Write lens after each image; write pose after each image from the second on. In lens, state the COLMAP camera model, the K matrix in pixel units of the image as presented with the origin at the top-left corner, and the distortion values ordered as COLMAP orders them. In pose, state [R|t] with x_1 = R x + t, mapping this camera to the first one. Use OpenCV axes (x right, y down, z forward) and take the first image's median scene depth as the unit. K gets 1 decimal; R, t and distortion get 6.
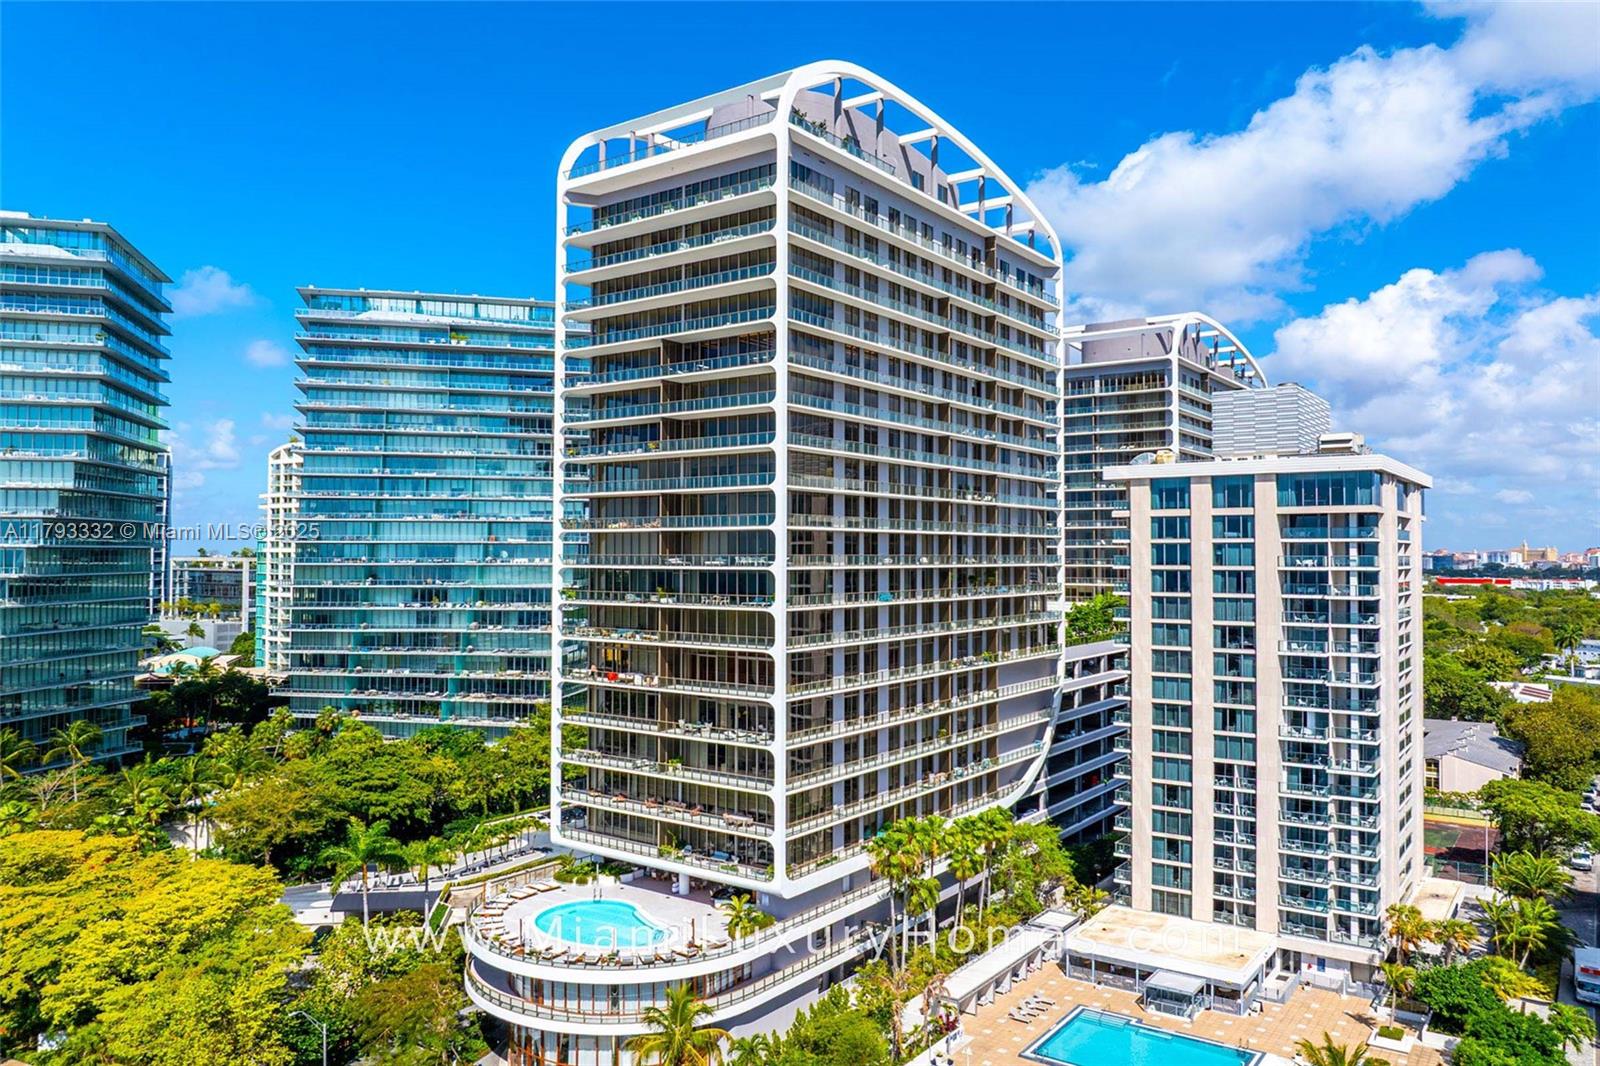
lens RADIAL K [[1137.6, 0, 800.0], [0, 1137.6, 533.0], [0, 0, 1]] dist [-0.024631, 0.001936]
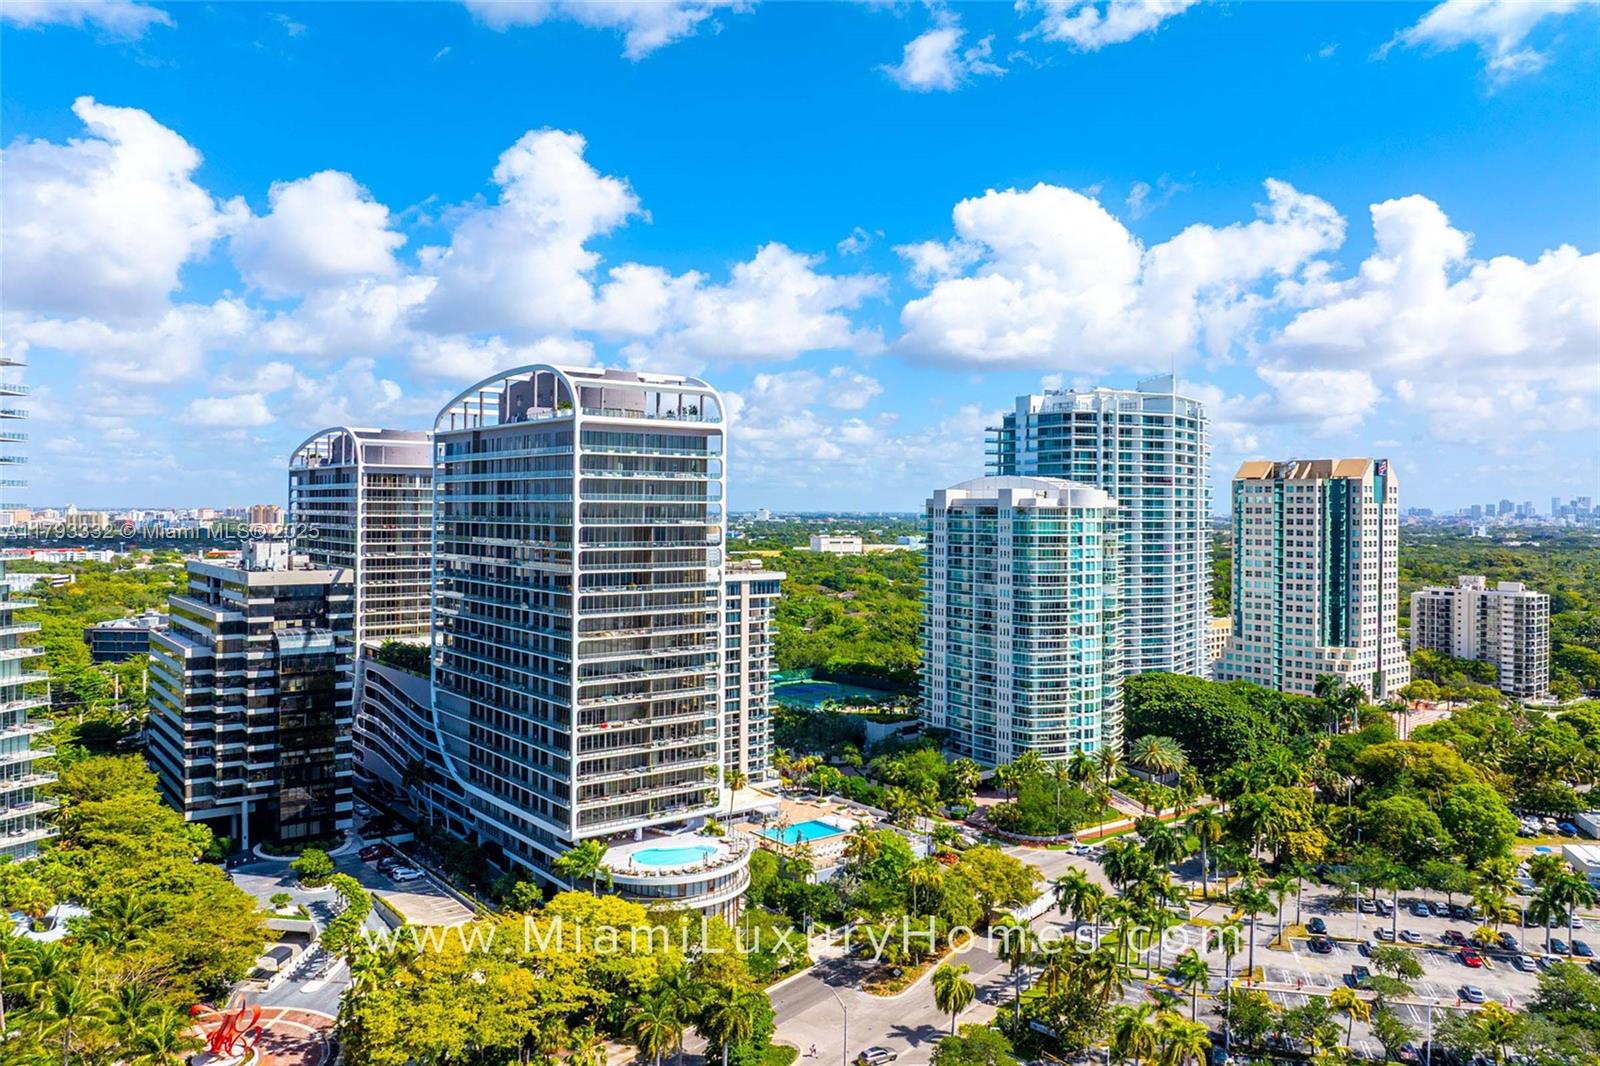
lens RADIAL K [[1166.0, 0, 797.3], [0, 1166.0, 519.3], [0, 0, 1]] dist [-0.020937, -0.002272]
pose [[0.266958, -0.008299, 0.963673, -1.678432], [-0.024763, 0.999574, 0.015468, -0.200290], [-0.963390, -0.027993, 0.266638, 0.284545]]
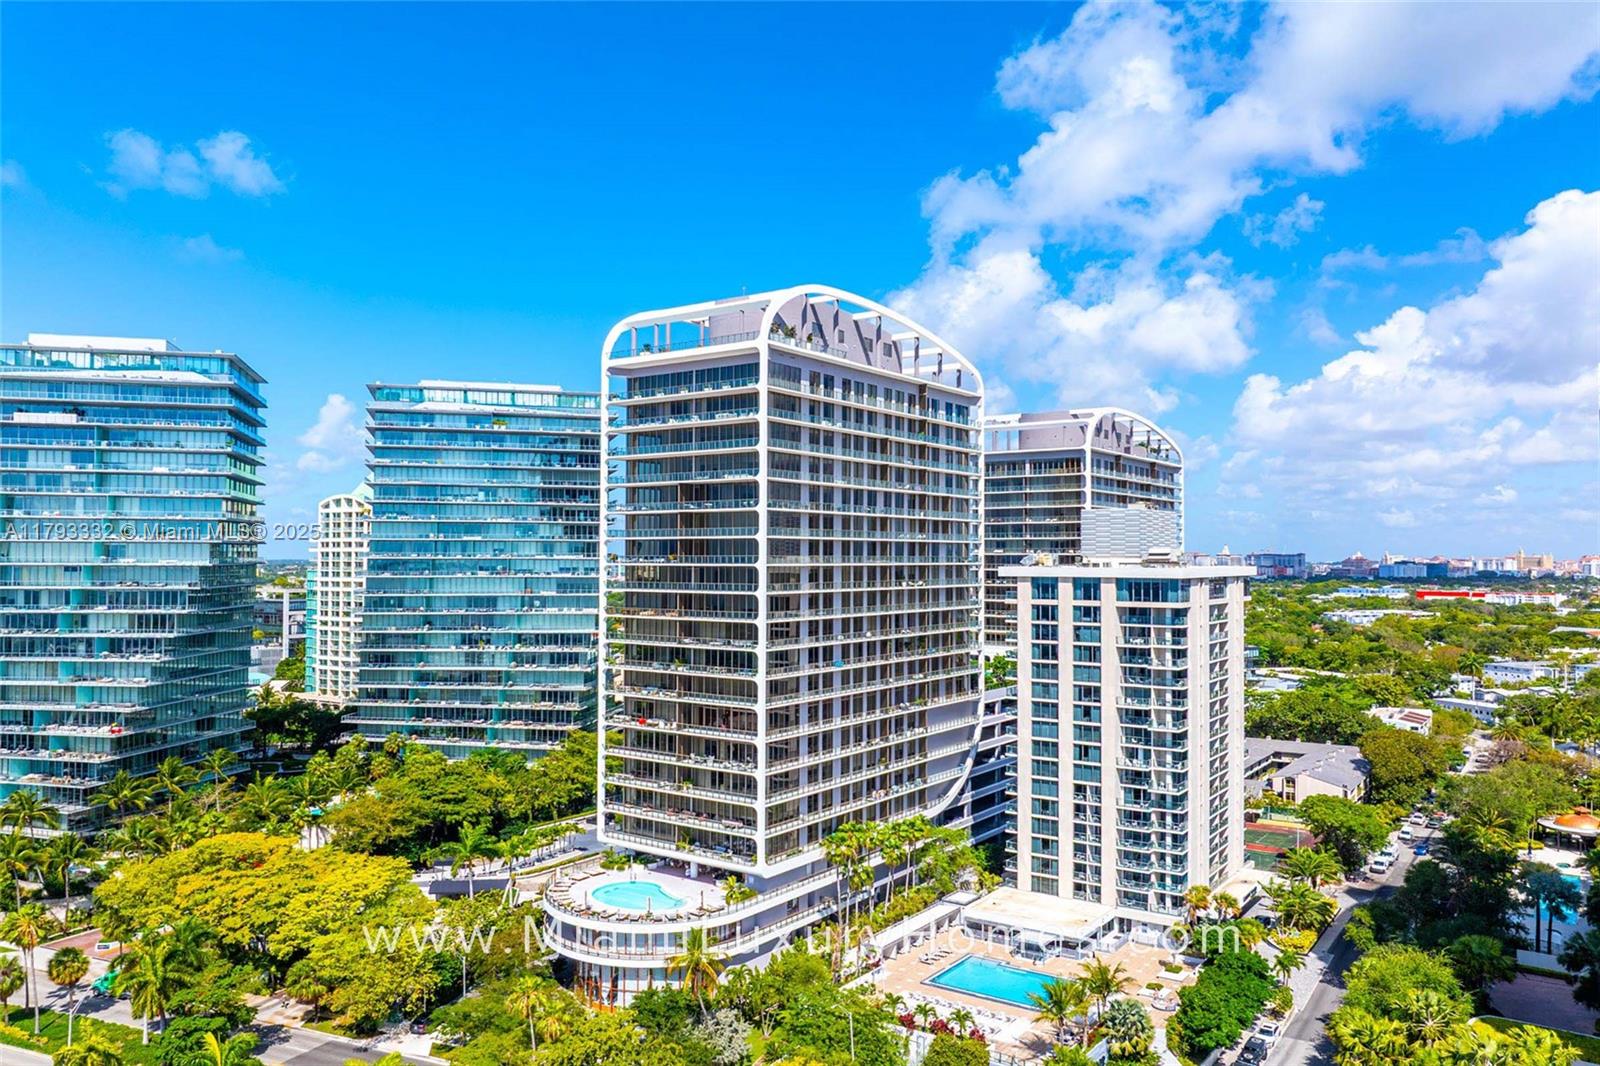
lens RADIAL K [[1166.0, 0, 797.3], [0, 1166.0, 519.3], [0, 0, 1]] dist [-0.020937, -0.002272]
pose [[0.999999, 0.000469, 0.001146, 0.022845], [-0.000454, 0.999918, -0.012777, -0.101986], [-0.001152, 0.012776, 0.999918, -0.425852]]
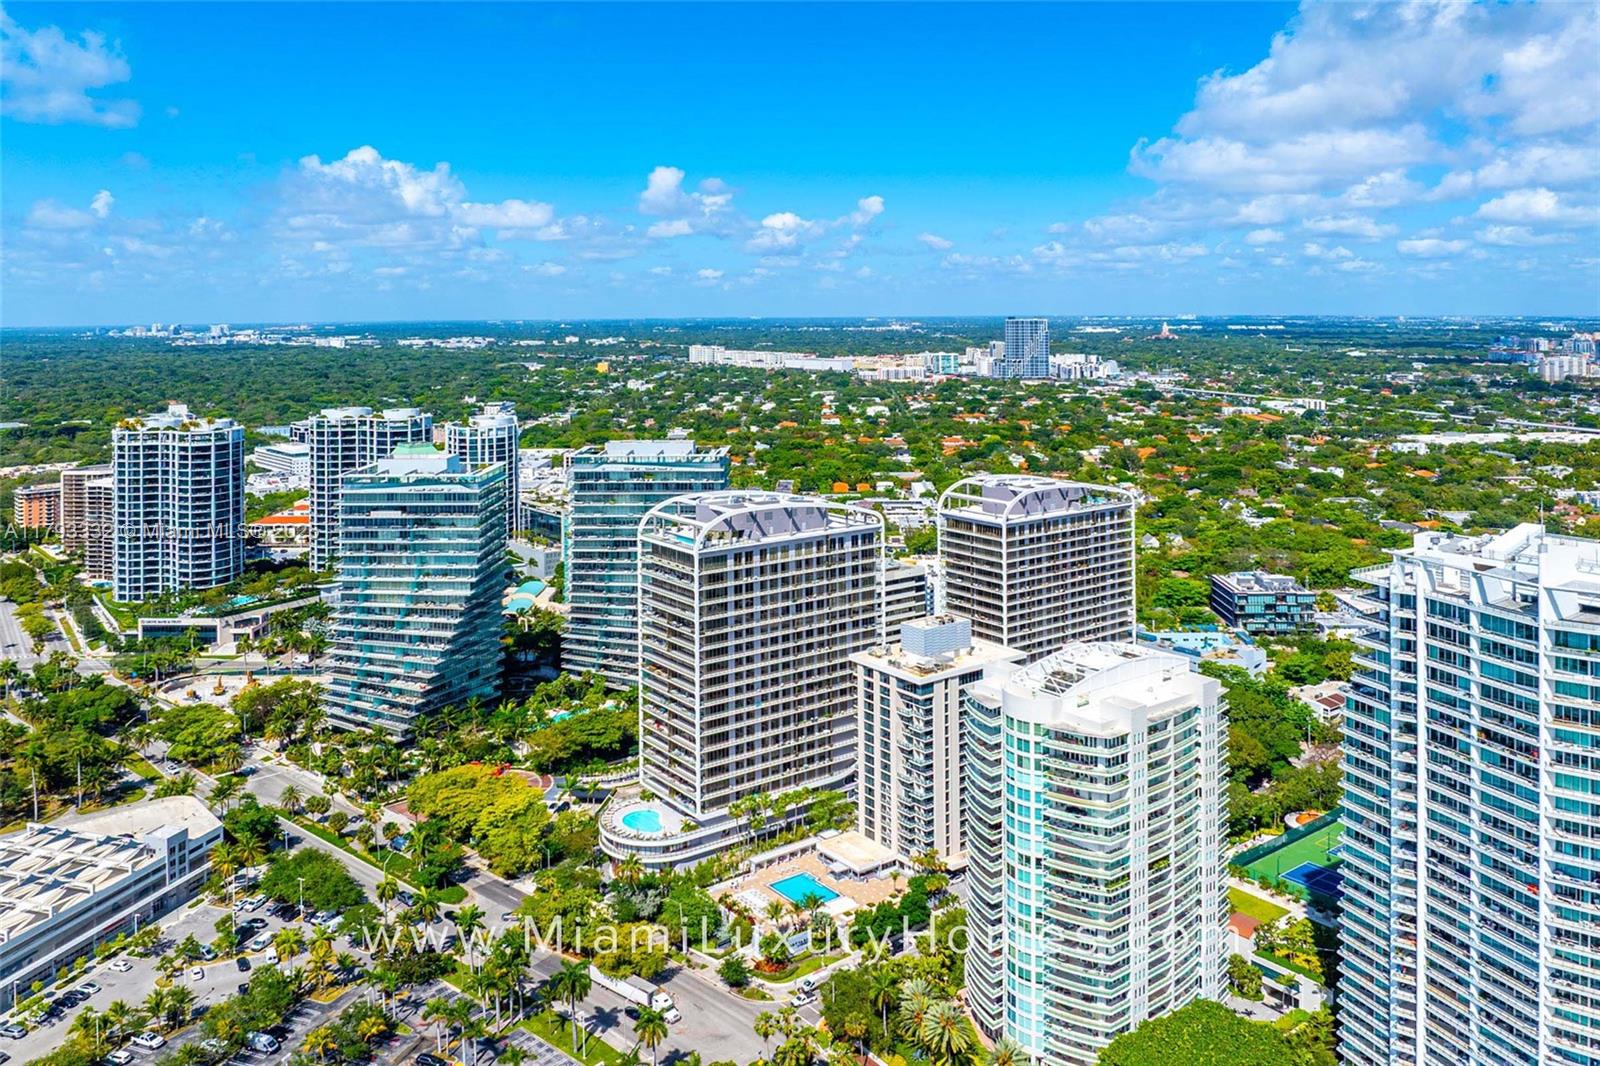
lens RADIAL K [[1247.6, 0, 834.7], [0, 1247.6, 355.0], [0, 0, 1]] dist [-0.007539, -0.003421]
pose [[0.964019, 0.012642, -0.265532, 0.973080], [0.002147, 0.998466, 0.055335, -0.882920], [0.265824, -0.053914, 0.962513, -1.616534]]
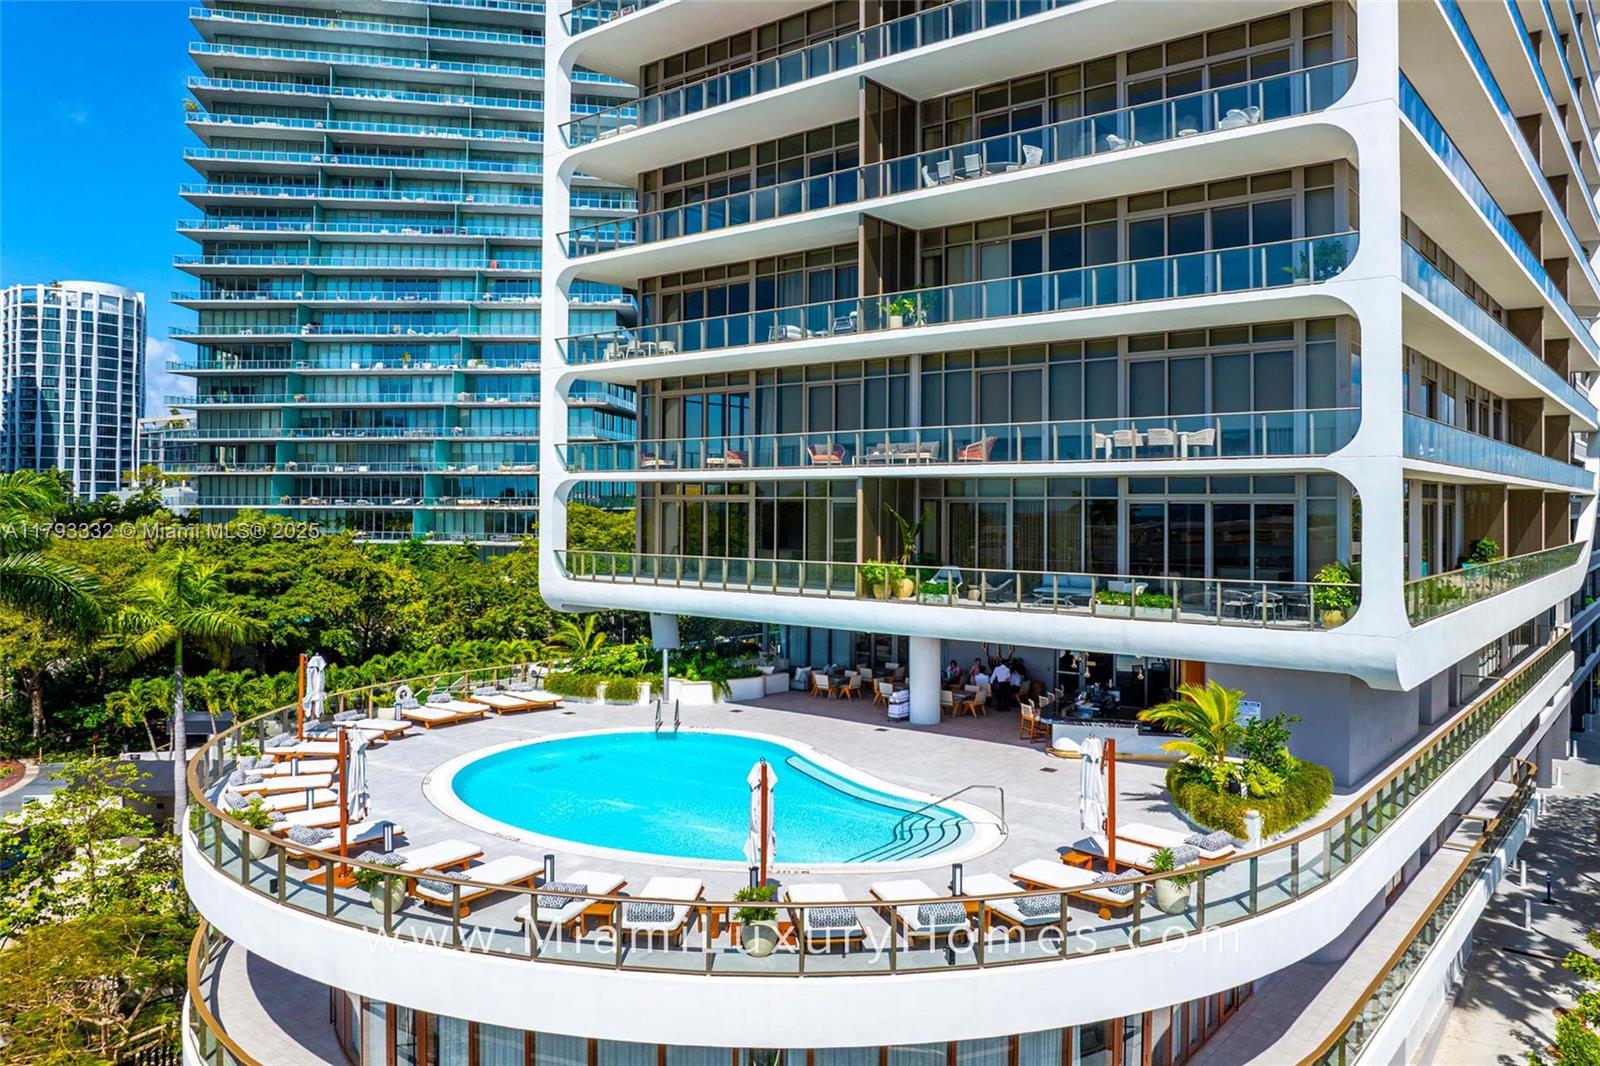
lens RADIAL K [[1158.7, 0, 799.1], [0, 1158.7, 495.1], [0, 0, 1]] dist [-0.034783, 0.003245]
pose [[0.998811, 0.000864, -0.048746, -0.116836], [-0.000419, 0.999958, 0.009128, 0.236280], [0.048752, -0.009096, 0.998770, 0.628613]]
